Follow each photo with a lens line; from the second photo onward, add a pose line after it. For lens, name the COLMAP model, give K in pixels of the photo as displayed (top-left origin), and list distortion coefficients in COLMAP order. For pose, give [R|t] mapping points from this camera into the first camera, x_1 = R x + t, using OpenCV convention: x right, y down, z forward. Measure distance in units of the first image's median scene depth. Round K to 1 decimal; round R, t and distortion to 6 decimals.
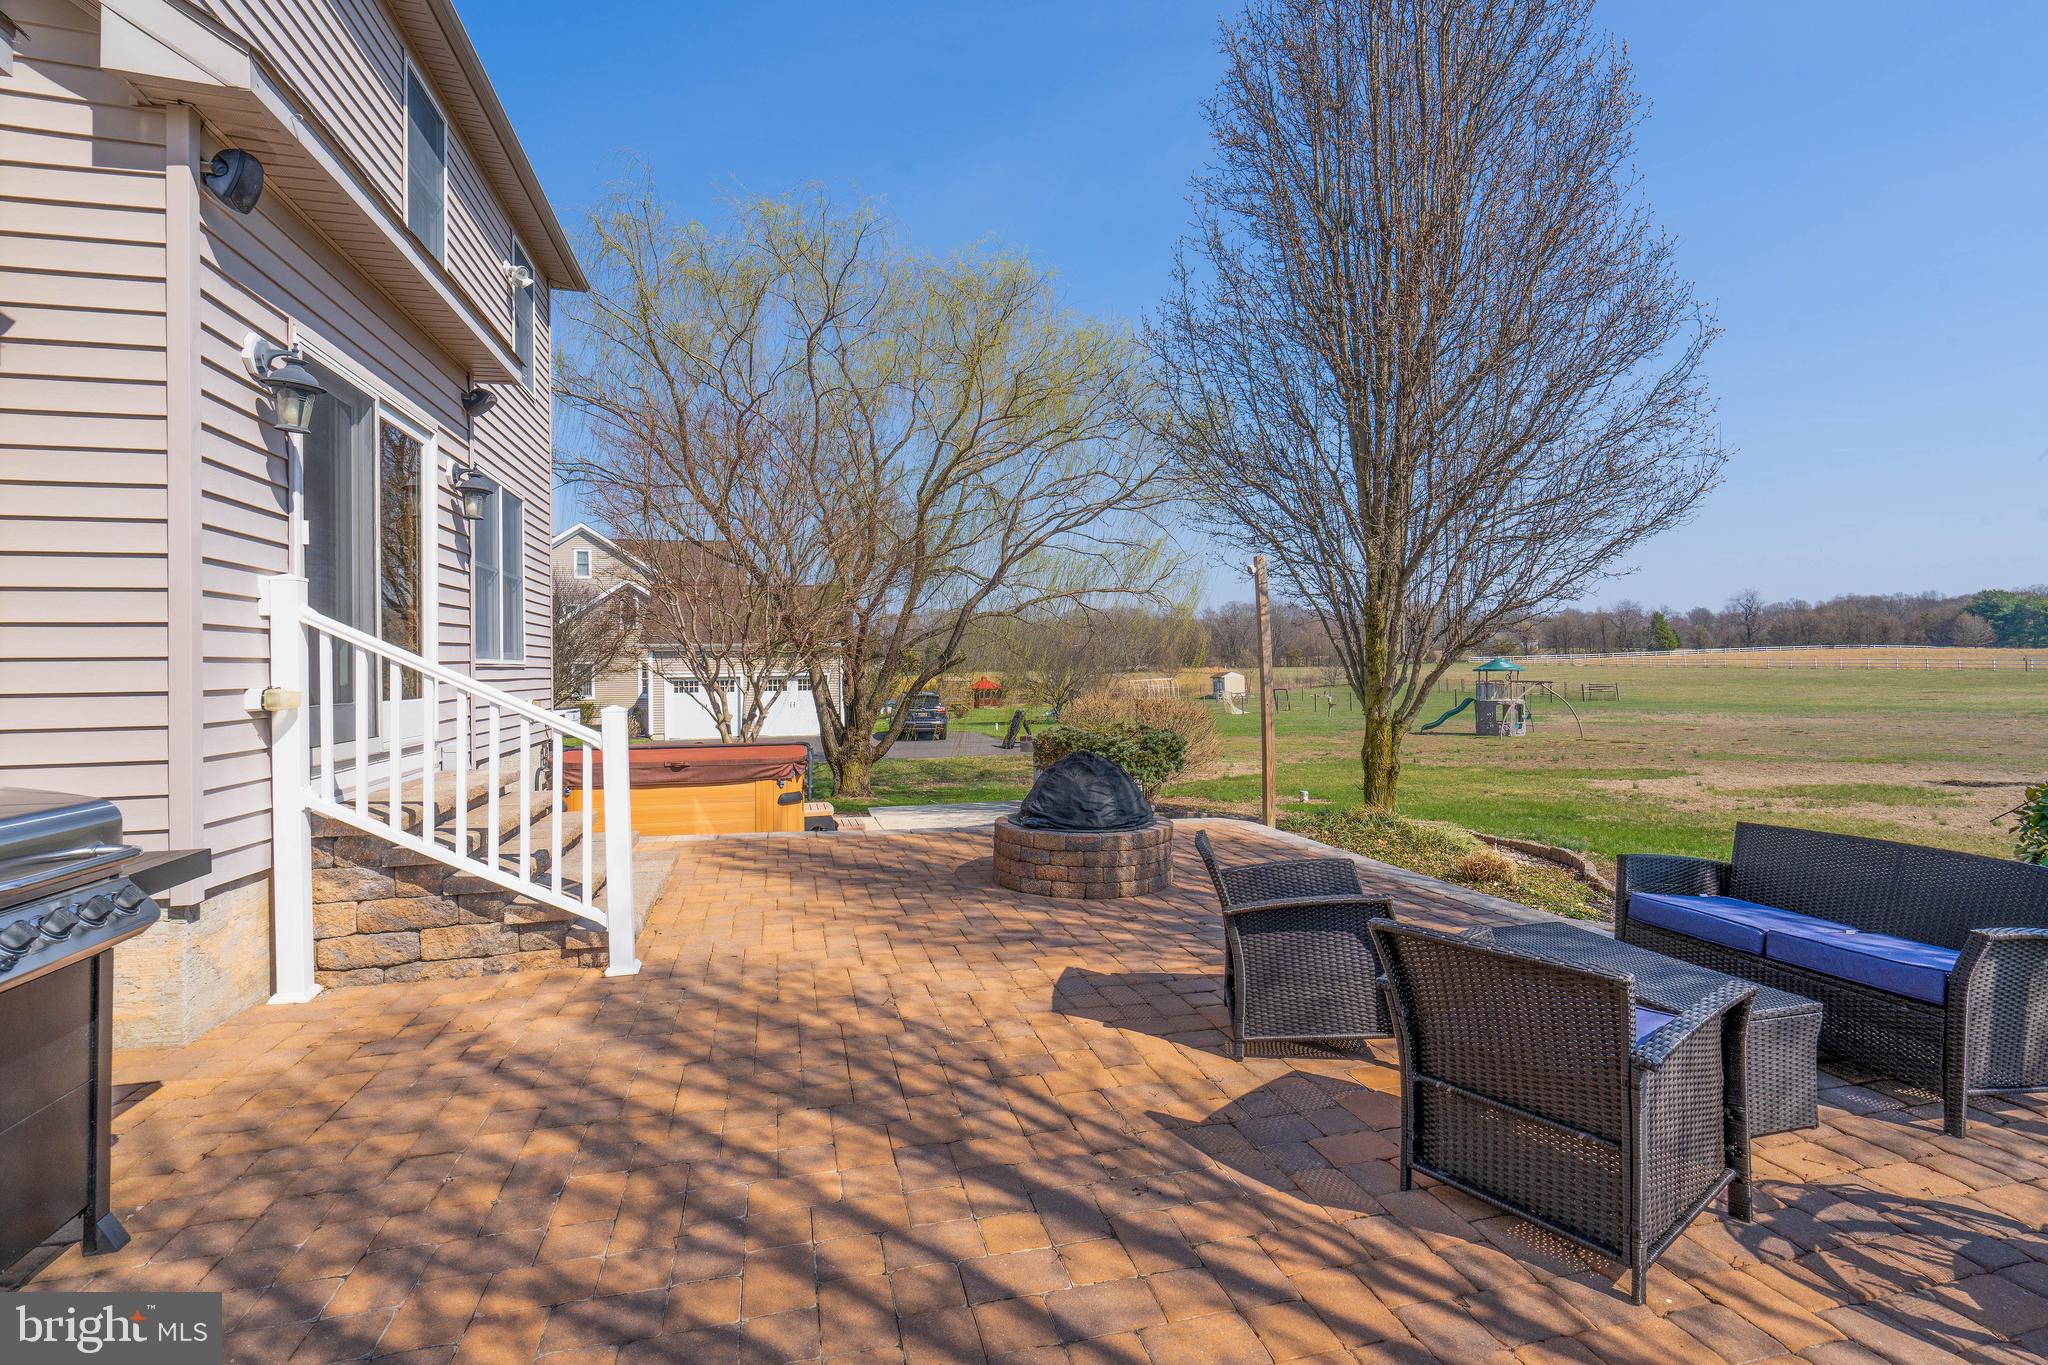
lens RADIAL K [[945.5, 0, 1027.7], [0, 945.5, 668.7], [0, 0, 1]] dist [0.002975, 0.000451]
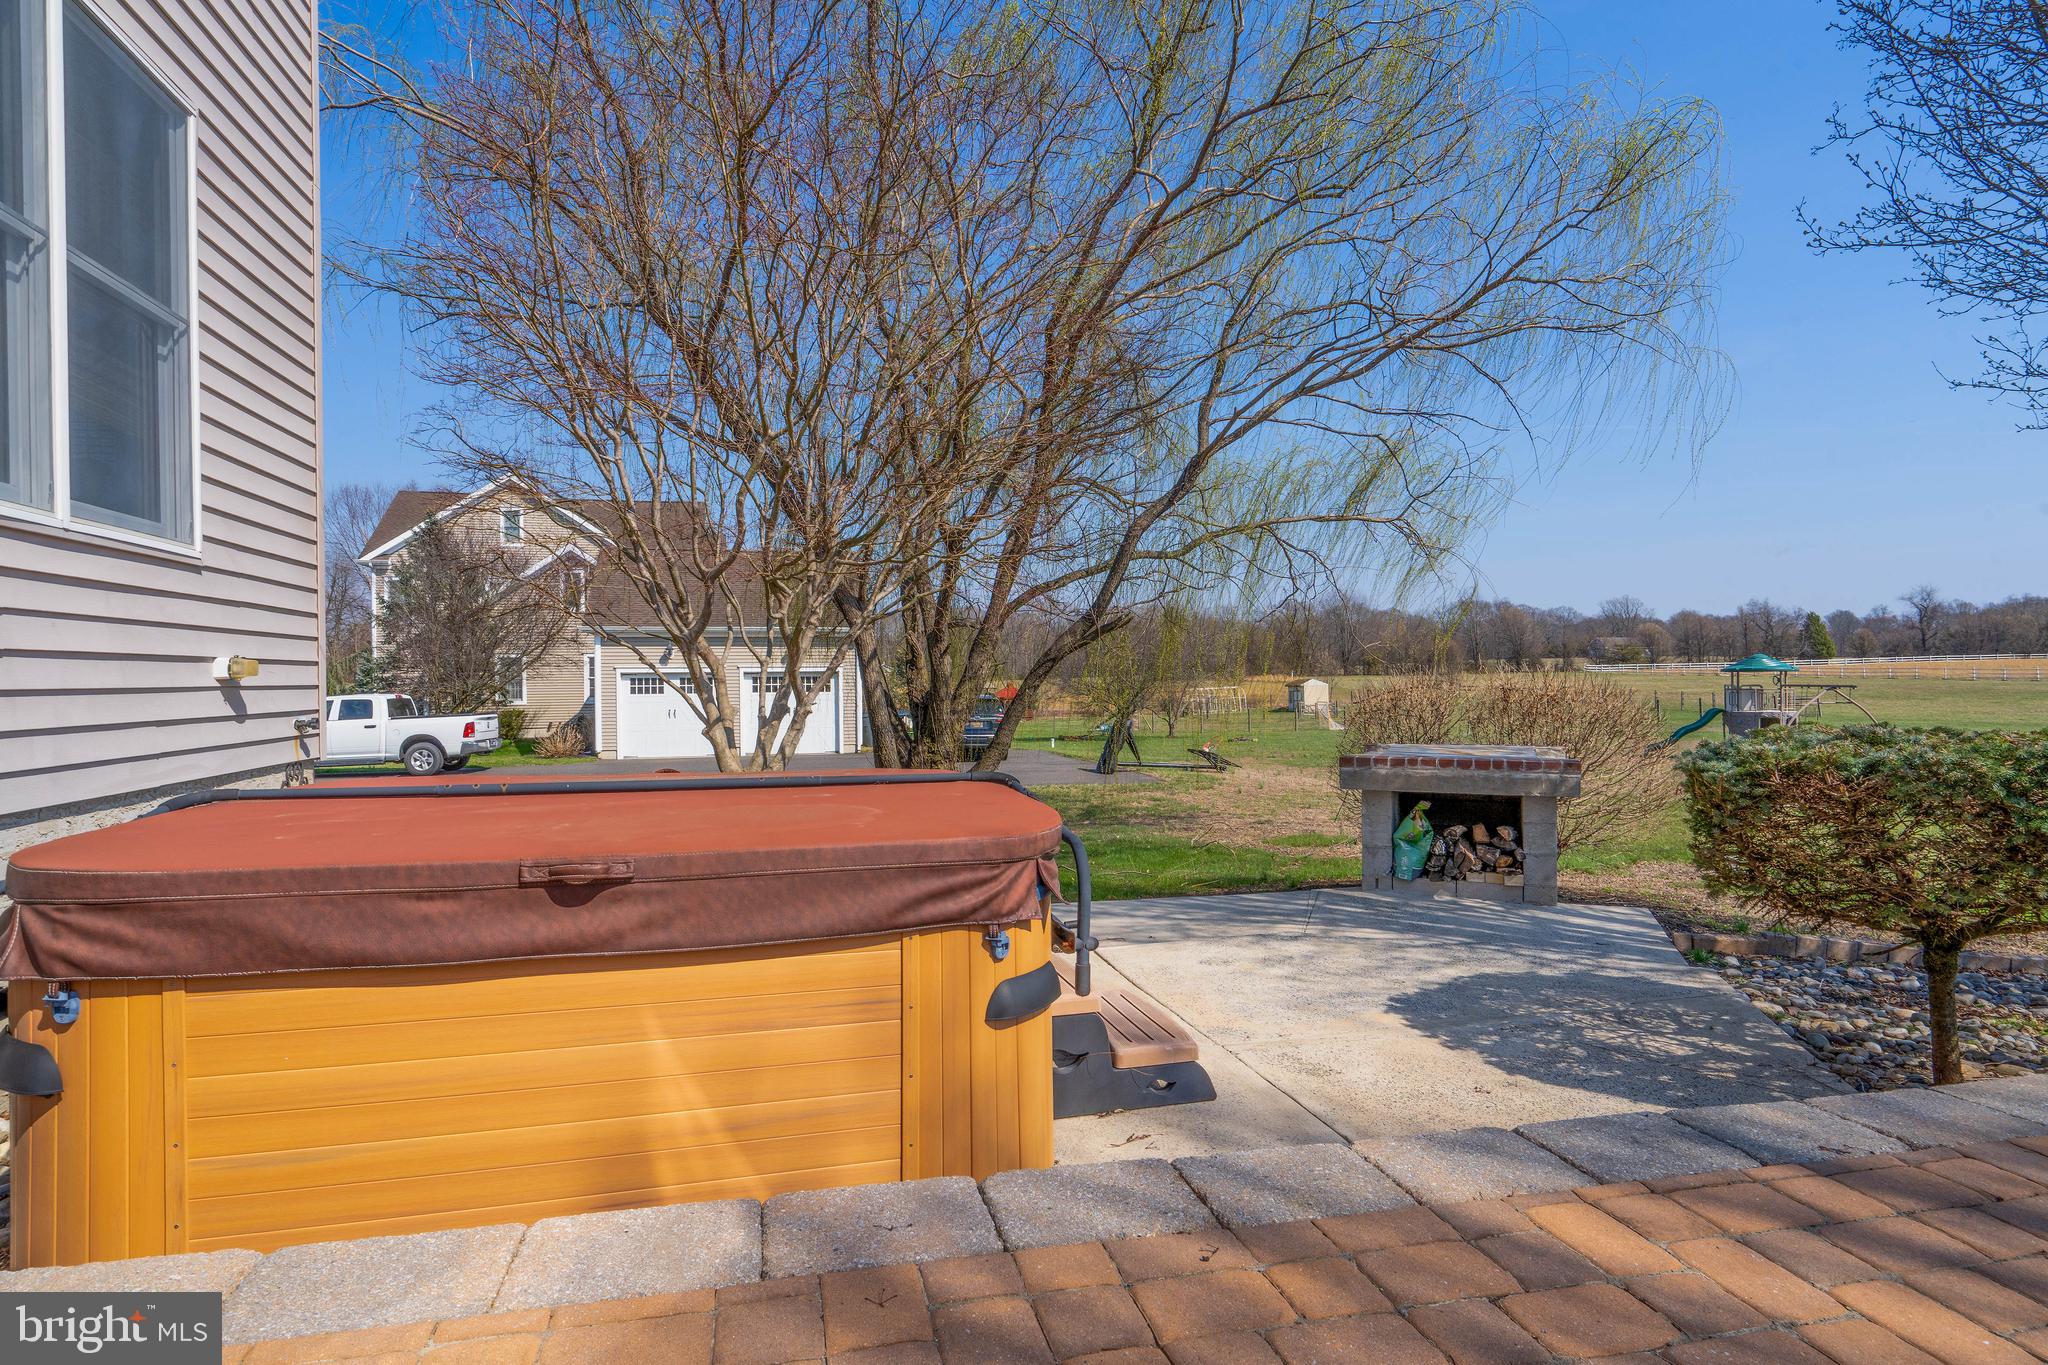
lens RADIAL K [[1083.6, 0, 1024.0], [0, 1083.6, 682.5], [0, 0, 1]] dist [0.036883, -0.000274]
pose [[0.999875, 0.006066, -0.014576, -0.051002], [-0.006012, 0.999975, 0.003750, 0.010513], [0.014598, -0.003662, 0.999887, 0.145504]]
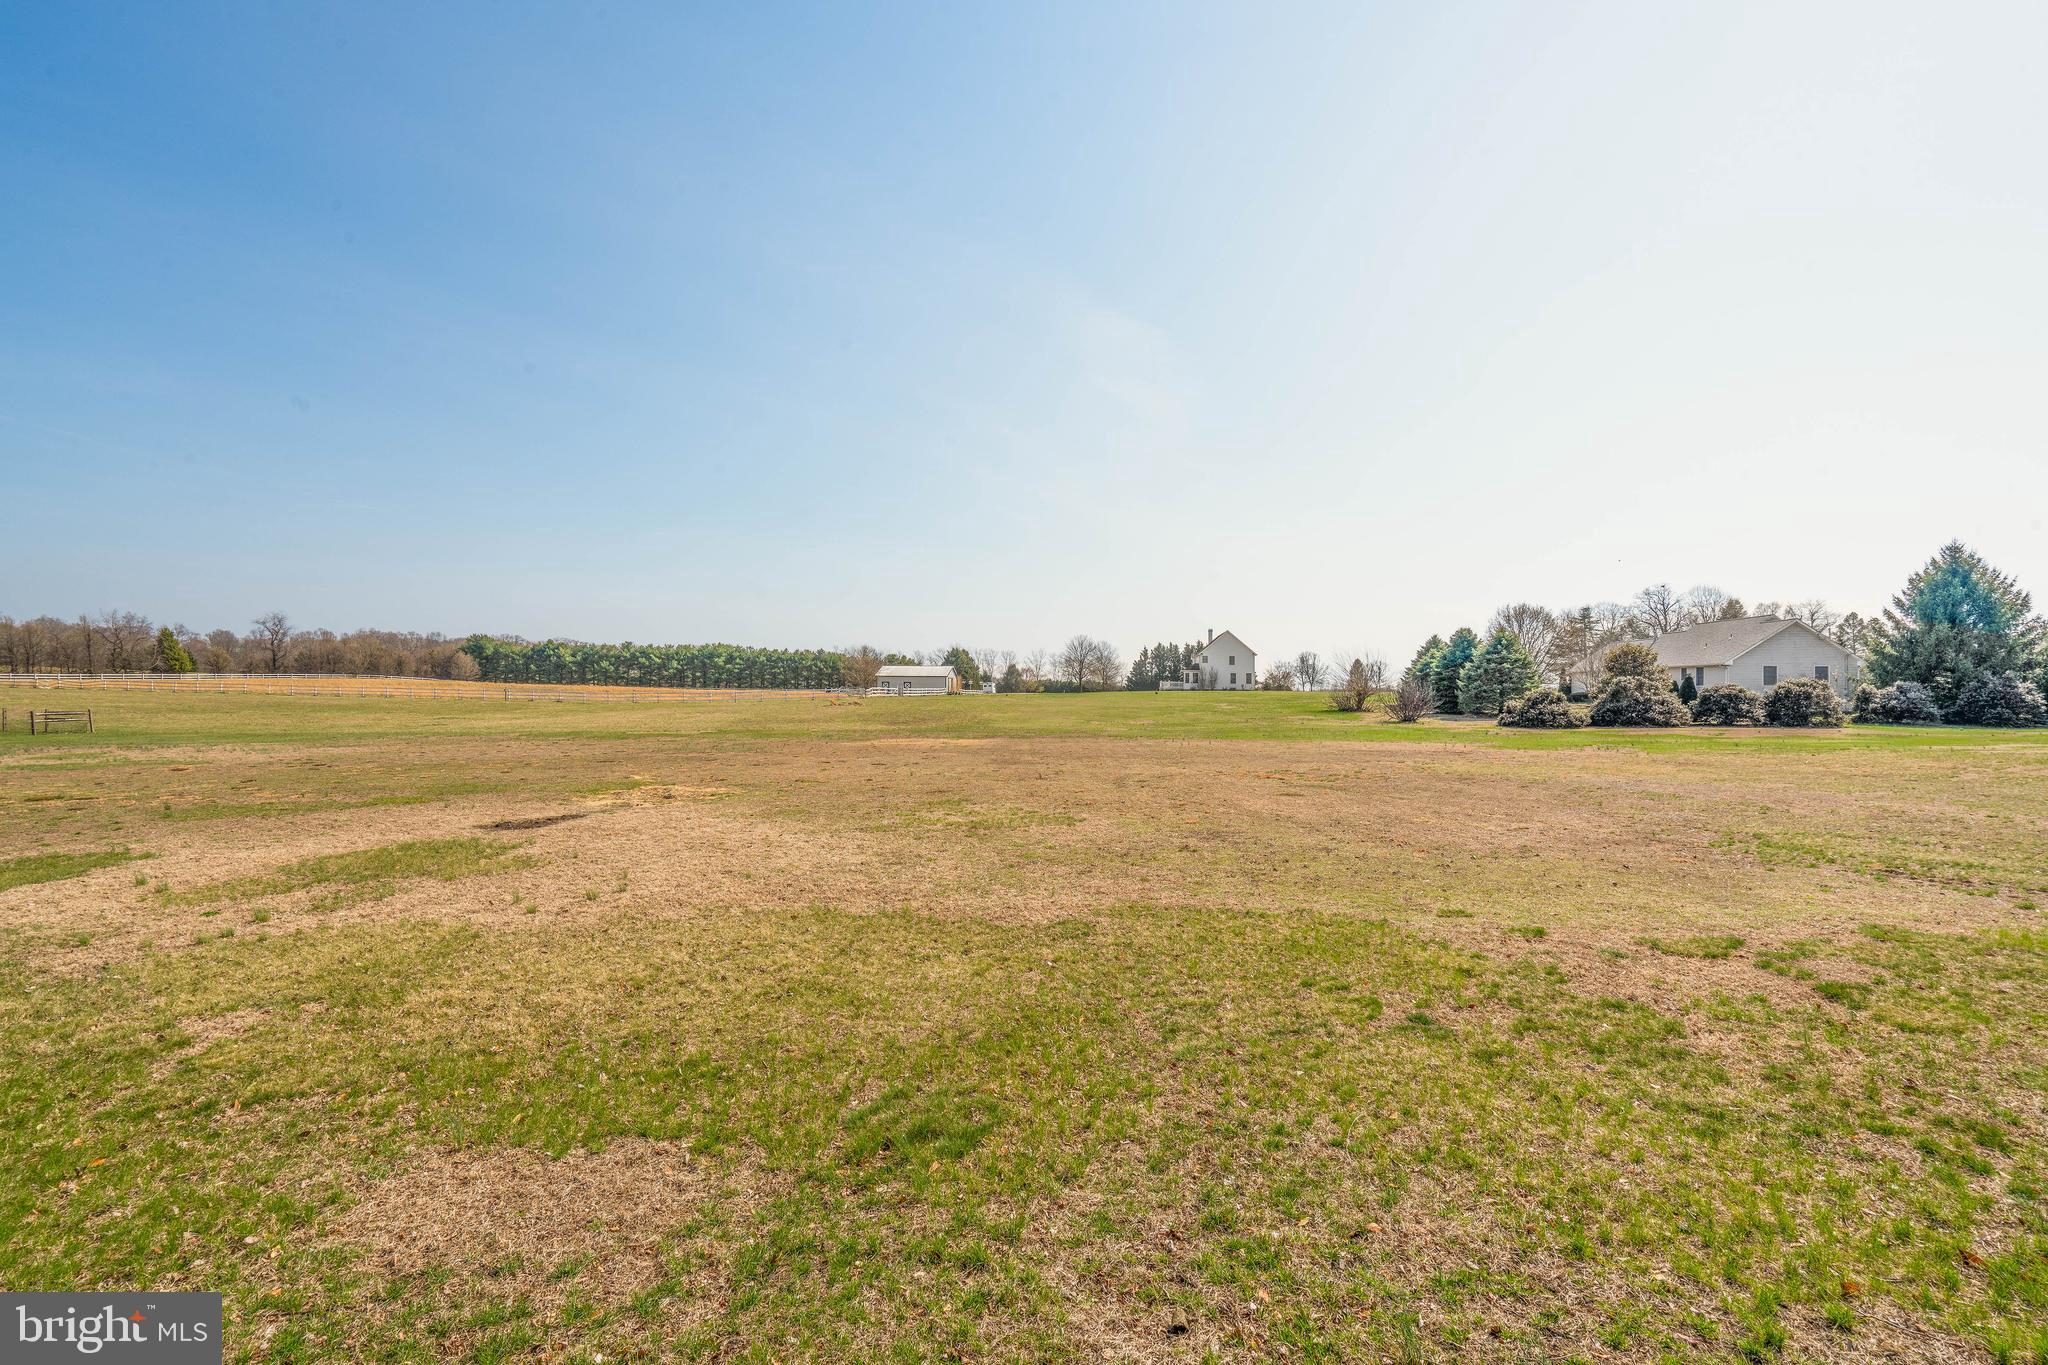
lens RADIAL K [[945.5, 0, 1027.7], [0, 945.5, 668.7], [0, 0, 1]] dist [0.002975, 0.000451]
pose [[0.245699, 0.042679, 0.968406, 0.148395], [-0.013192, 0.999085, -0.040684, 0.007146], [-0.969256, -0.002780, 0.246037, 0.183250]]
